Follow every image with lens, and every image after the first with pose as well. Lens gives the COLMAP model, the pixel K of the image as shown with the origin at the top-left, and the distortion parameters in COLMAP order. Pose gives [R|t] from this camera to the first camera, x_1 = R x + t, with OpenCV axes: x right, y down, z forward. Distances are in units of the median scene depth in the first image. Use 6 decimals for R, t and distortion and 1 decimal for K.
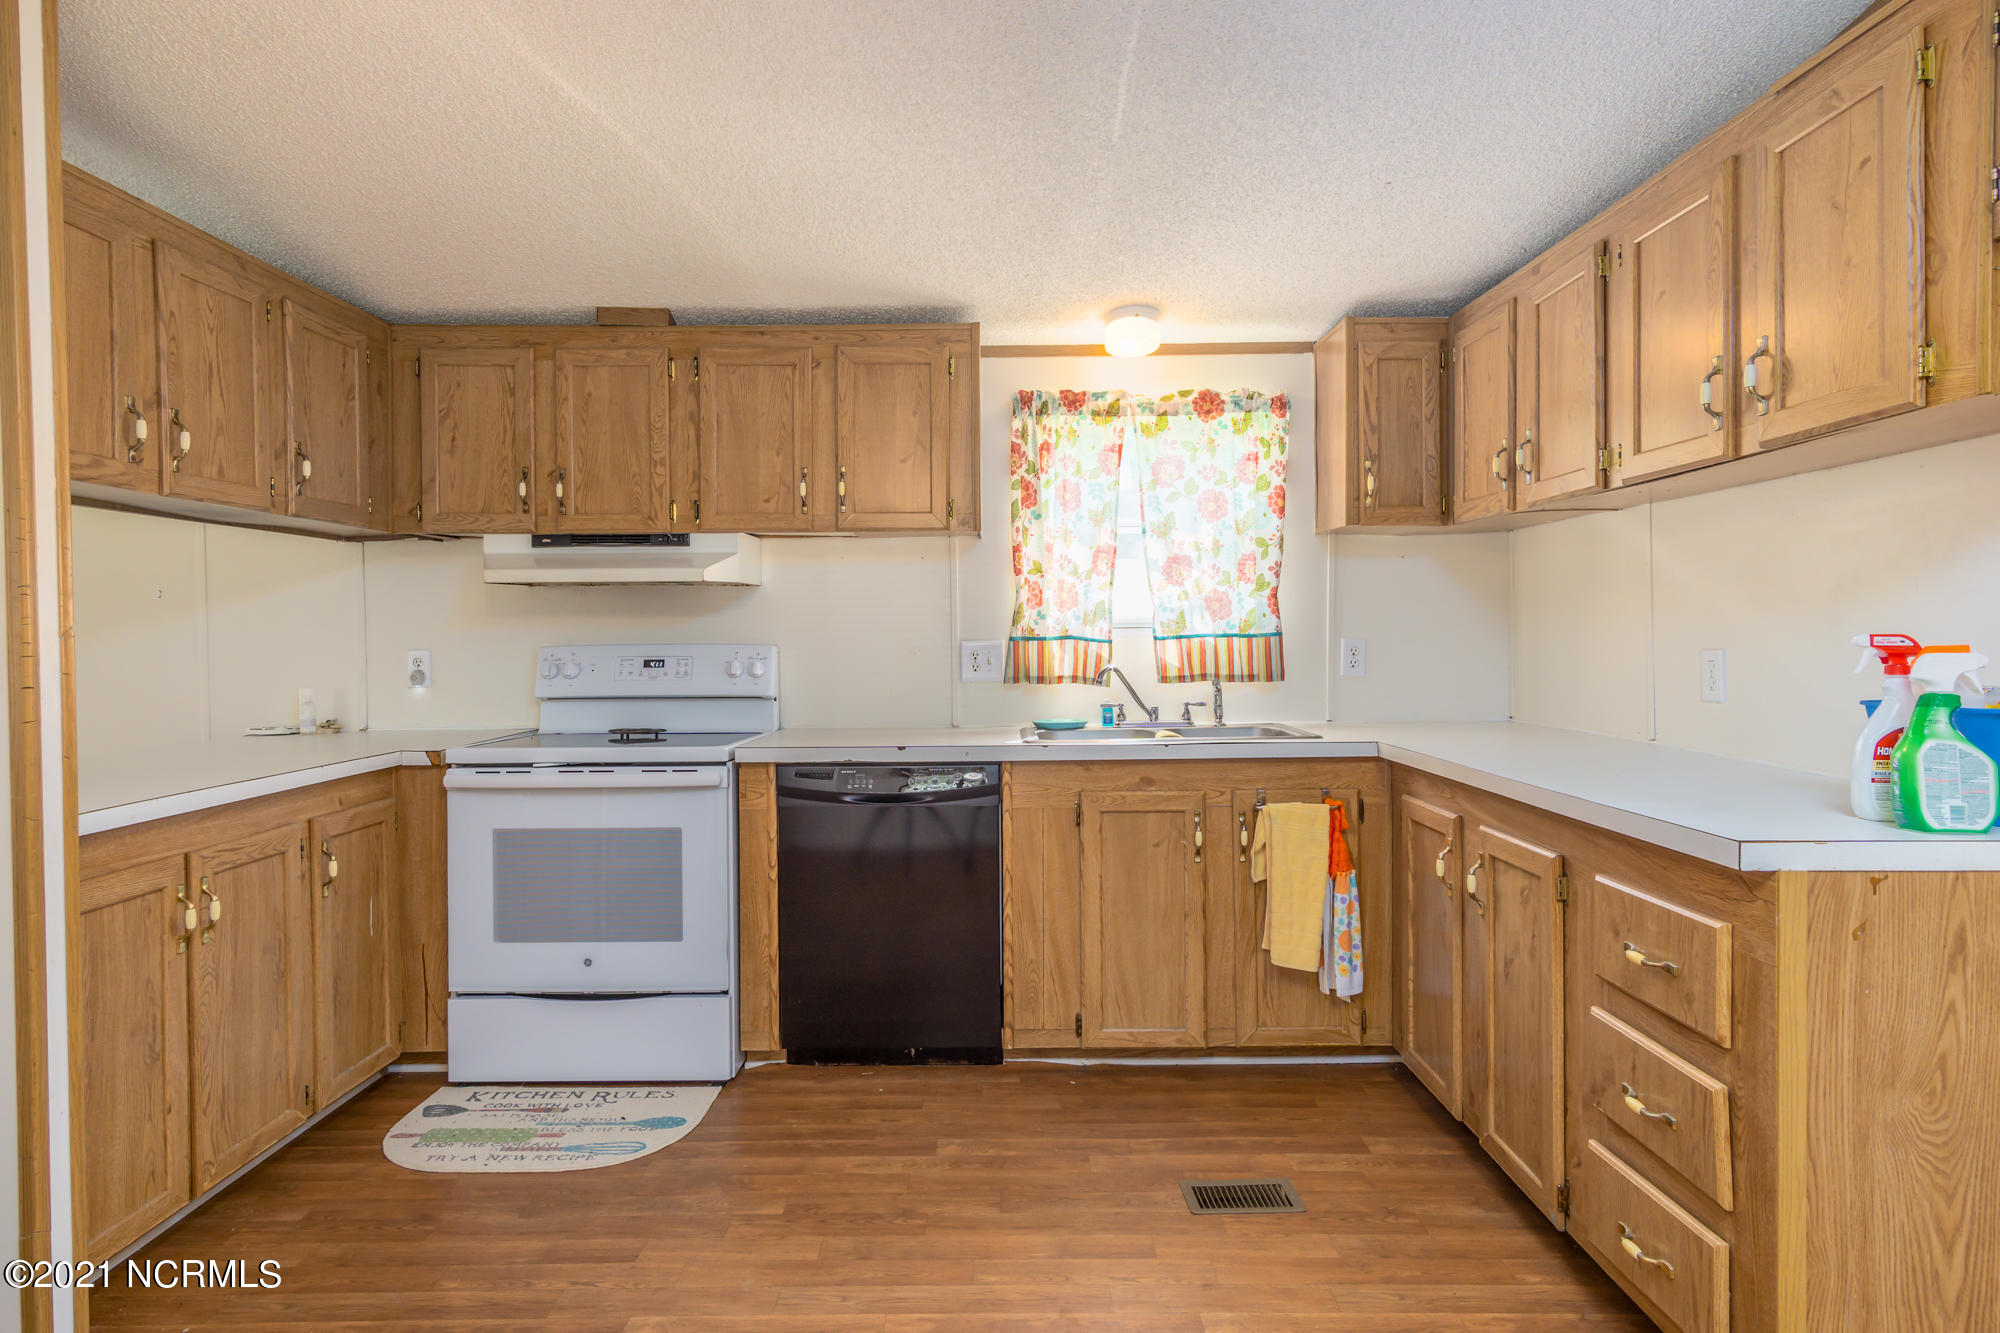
lens RADIAL K [[1097.9, 0, 998.0], [0, 1097.9, 651.3], [0, 0, 1]] dist [0.006357, 0.003873]
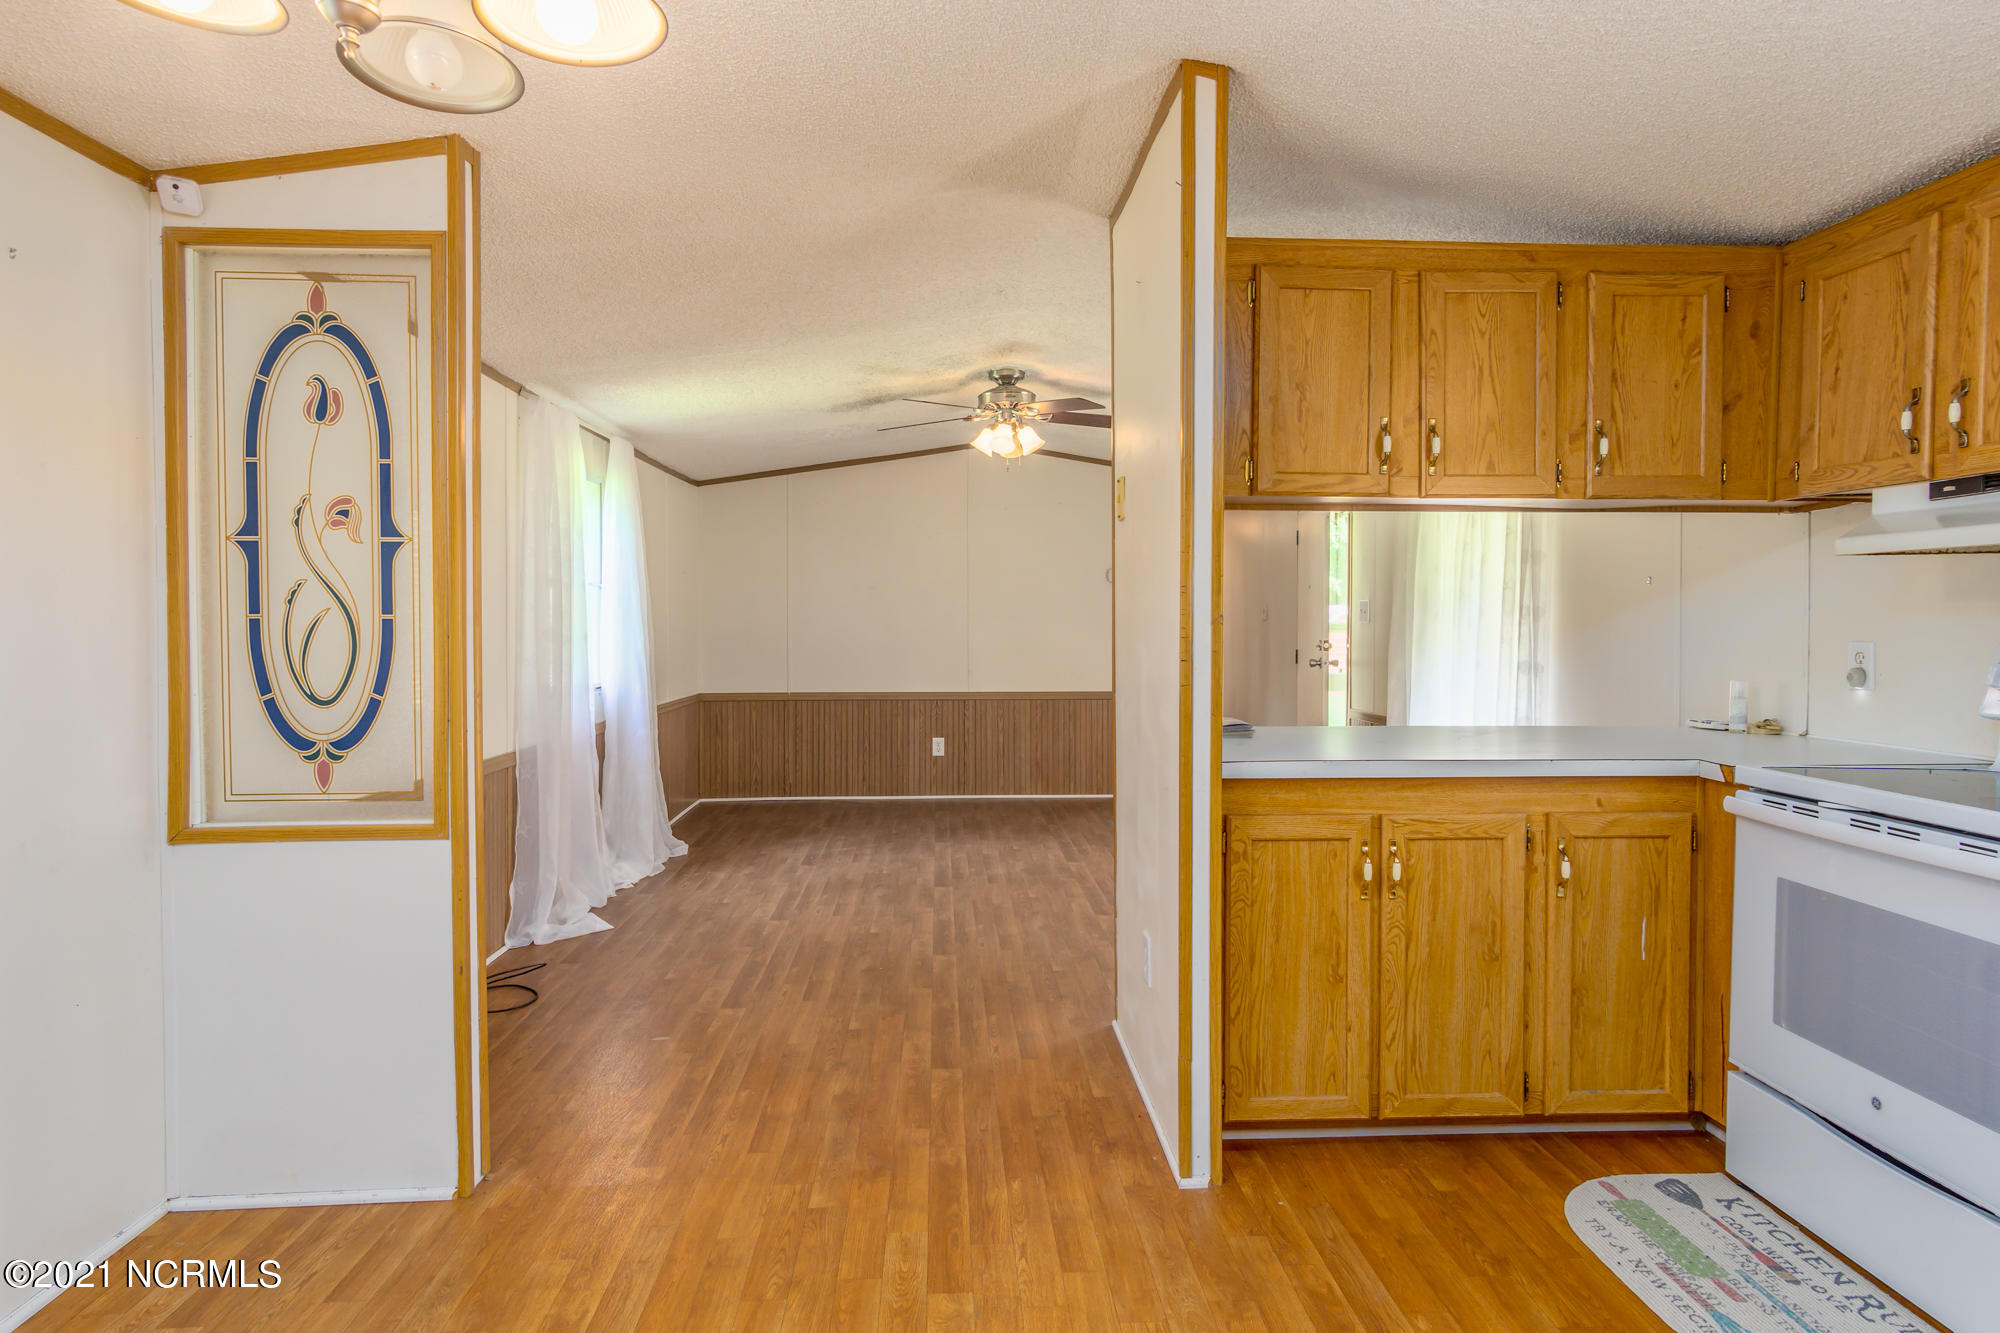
lens RADIAL K [[1097.9, 0, 1001.3], [0, 1097.9, 651.8], [0, 0, 1]] dist [0.006357, 0.003873]
pose [[0.058491, 0.038338, -0.997551, 0.279434], [-0.019254, 0.999120, 0.037269, -0.014833], [0.998102, 0.017027, 0.059178, 0.416052]]
